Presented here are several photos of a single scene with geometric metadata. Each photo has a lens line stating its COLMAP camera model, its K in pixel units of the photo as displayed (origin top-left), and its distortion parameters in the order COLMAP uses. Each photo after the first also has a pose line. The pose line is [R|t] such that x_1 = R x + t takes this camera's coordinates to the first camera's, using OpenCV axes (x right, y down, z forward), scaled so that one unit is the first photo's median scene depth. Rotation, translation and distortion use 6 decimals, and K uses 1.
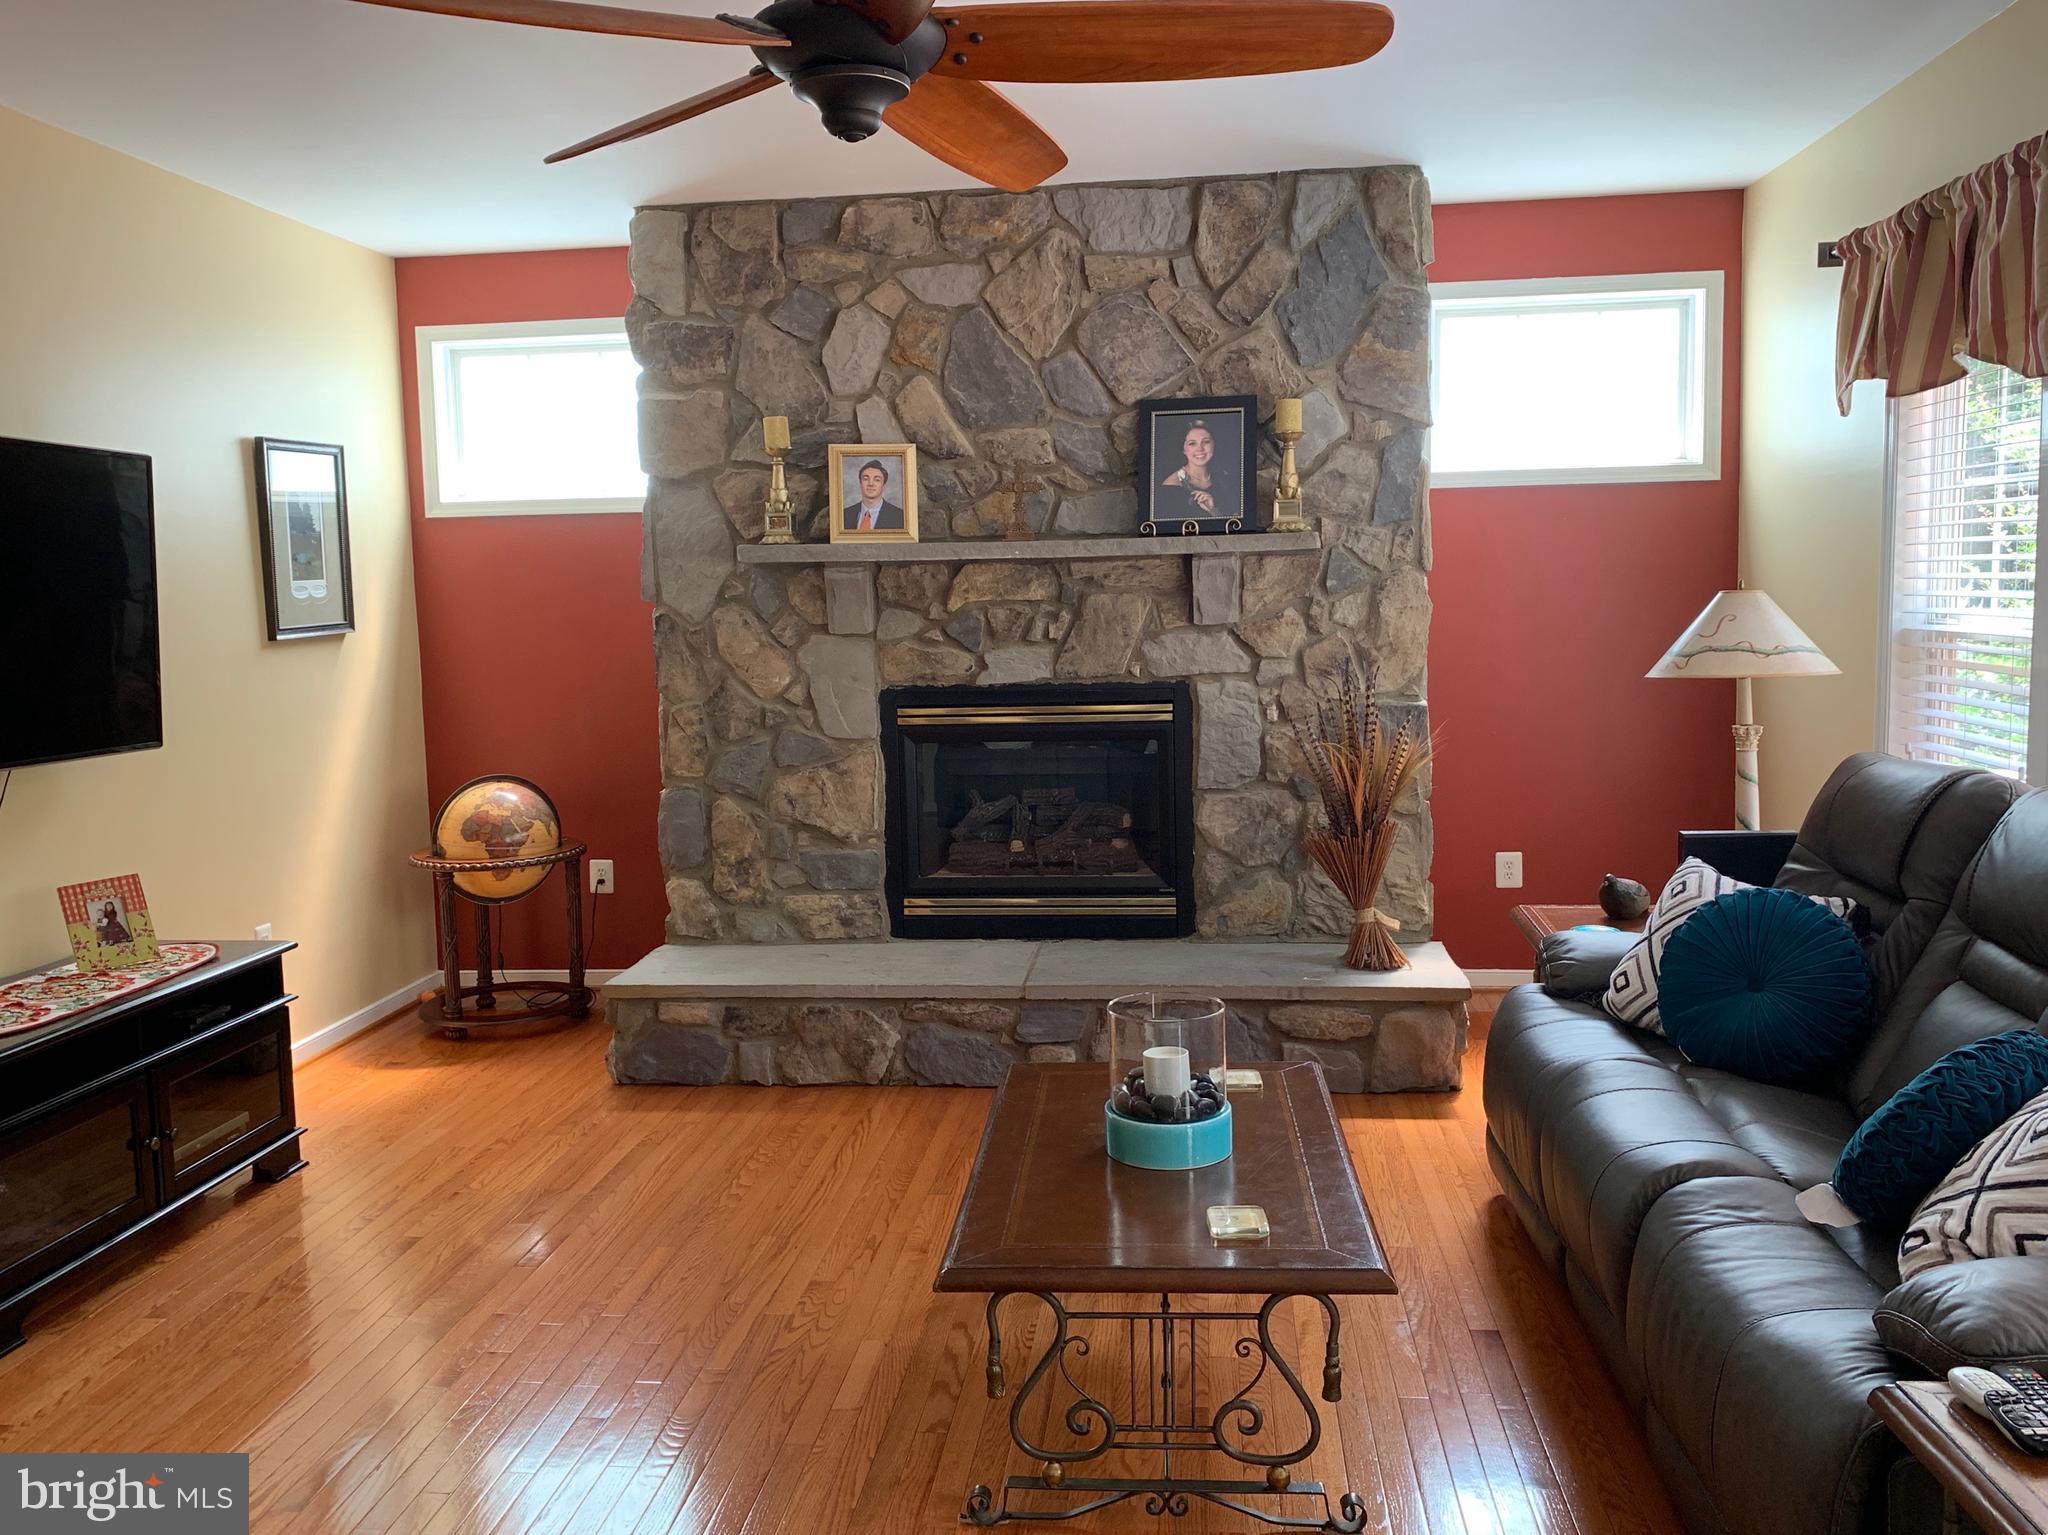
lens RADIAL K [[1772.0, 0, 1020.9], [0, 1772.0, 772.4], [0, 0, 1]] dist [0.034534, -0.046758]
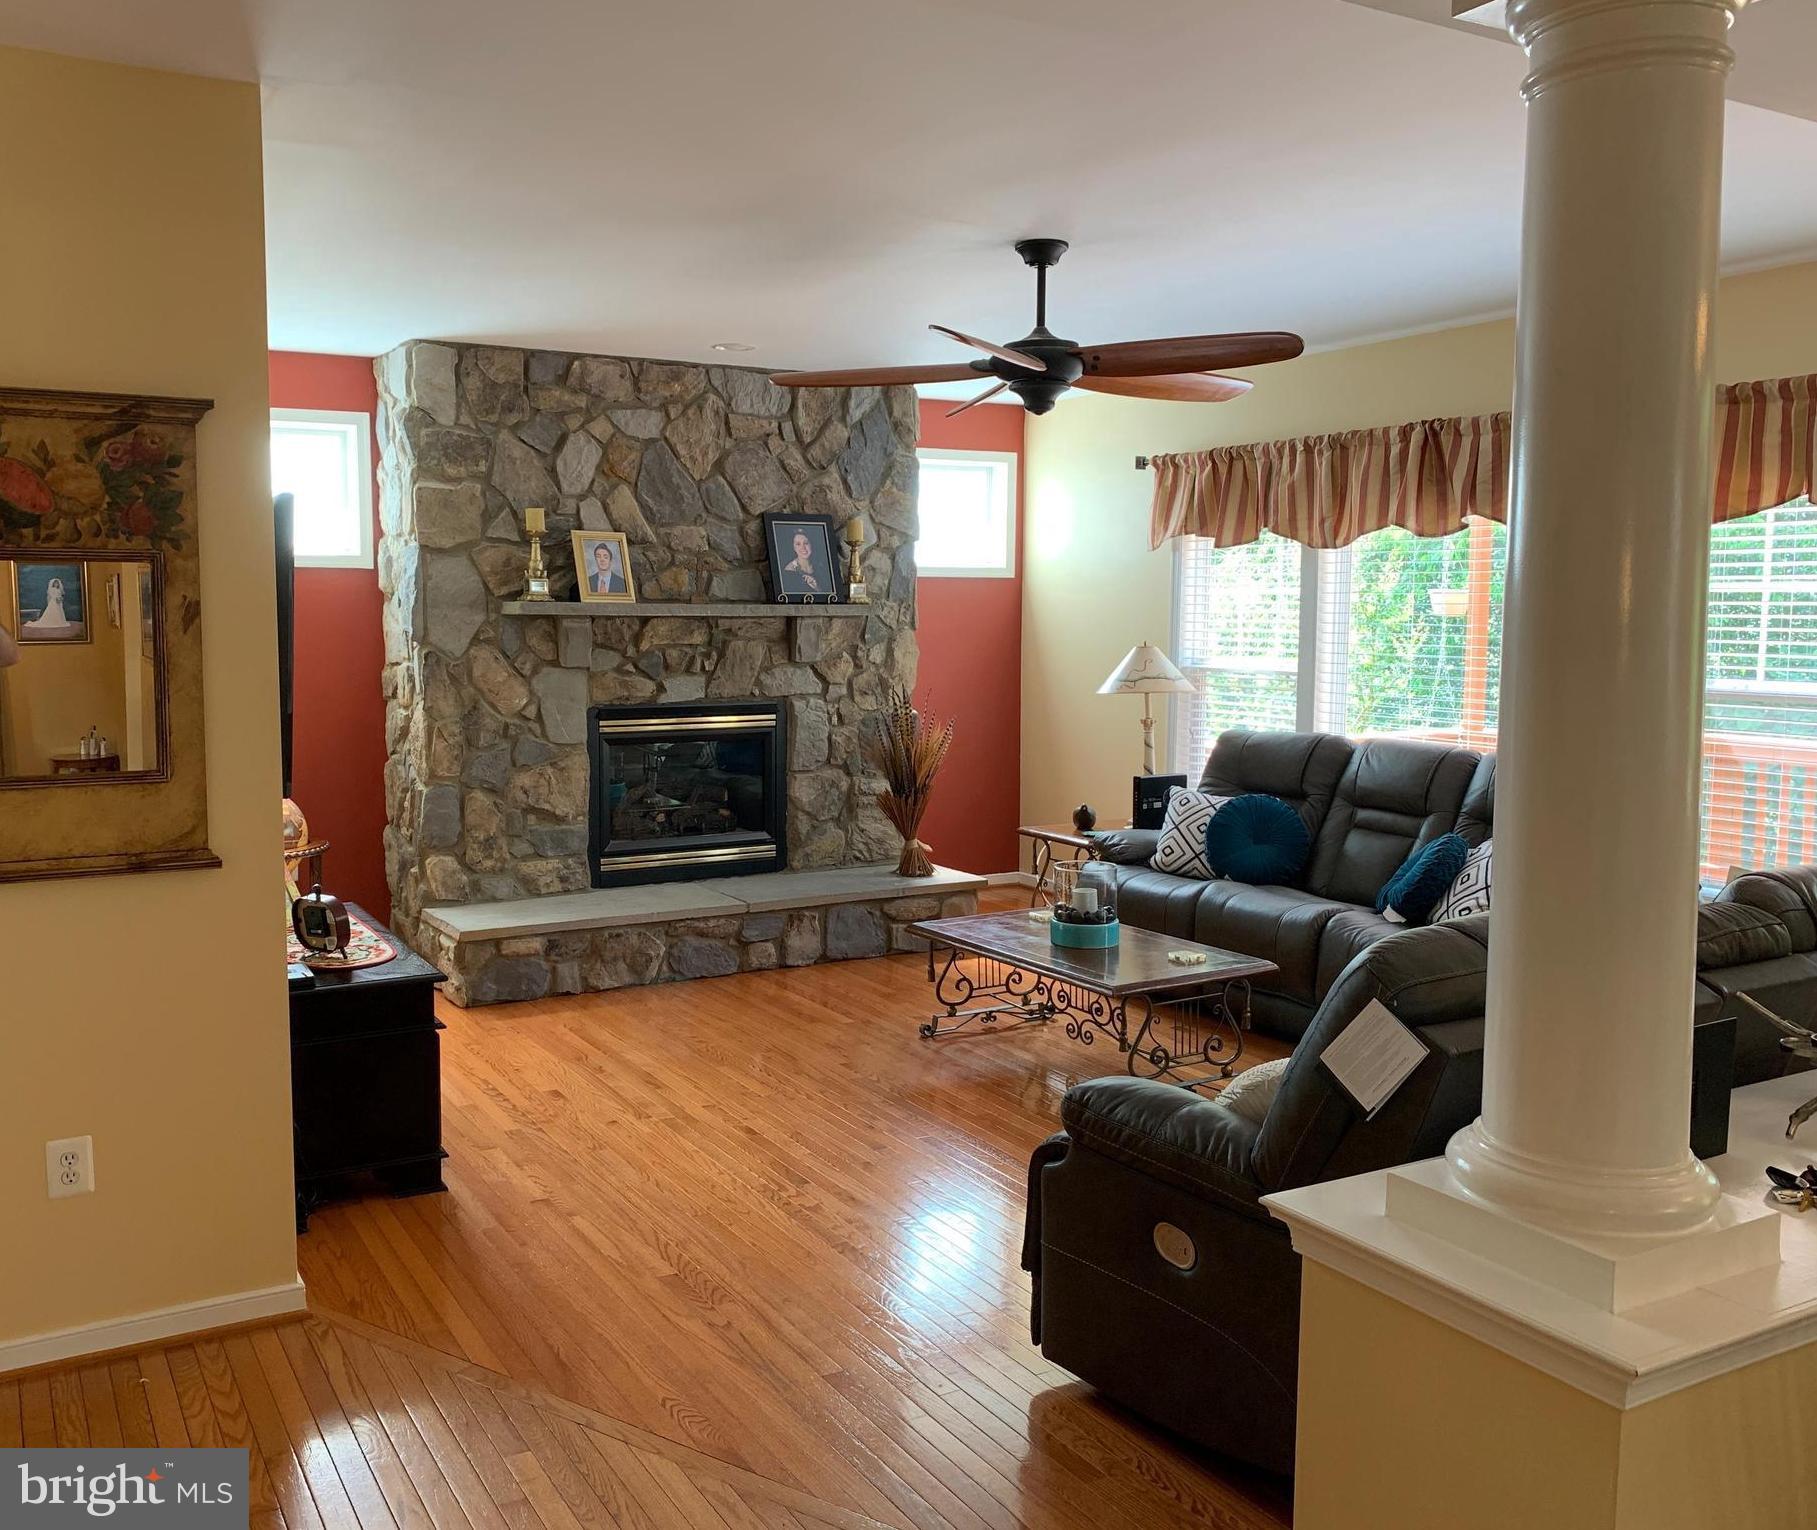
lens RADIAL K [[1587.5, 0, 907.1], [0, 1587.5, 757.3], [0, 0, 1]] dist [0.045113, -0.019975]
pose [[0.798436, -0.029883, 0.601337, -0.647039], [0.046299, 0.998858, -0.011837, 0.018662], [-0.600297, 0.037292, 0.798908, -0.140985]]
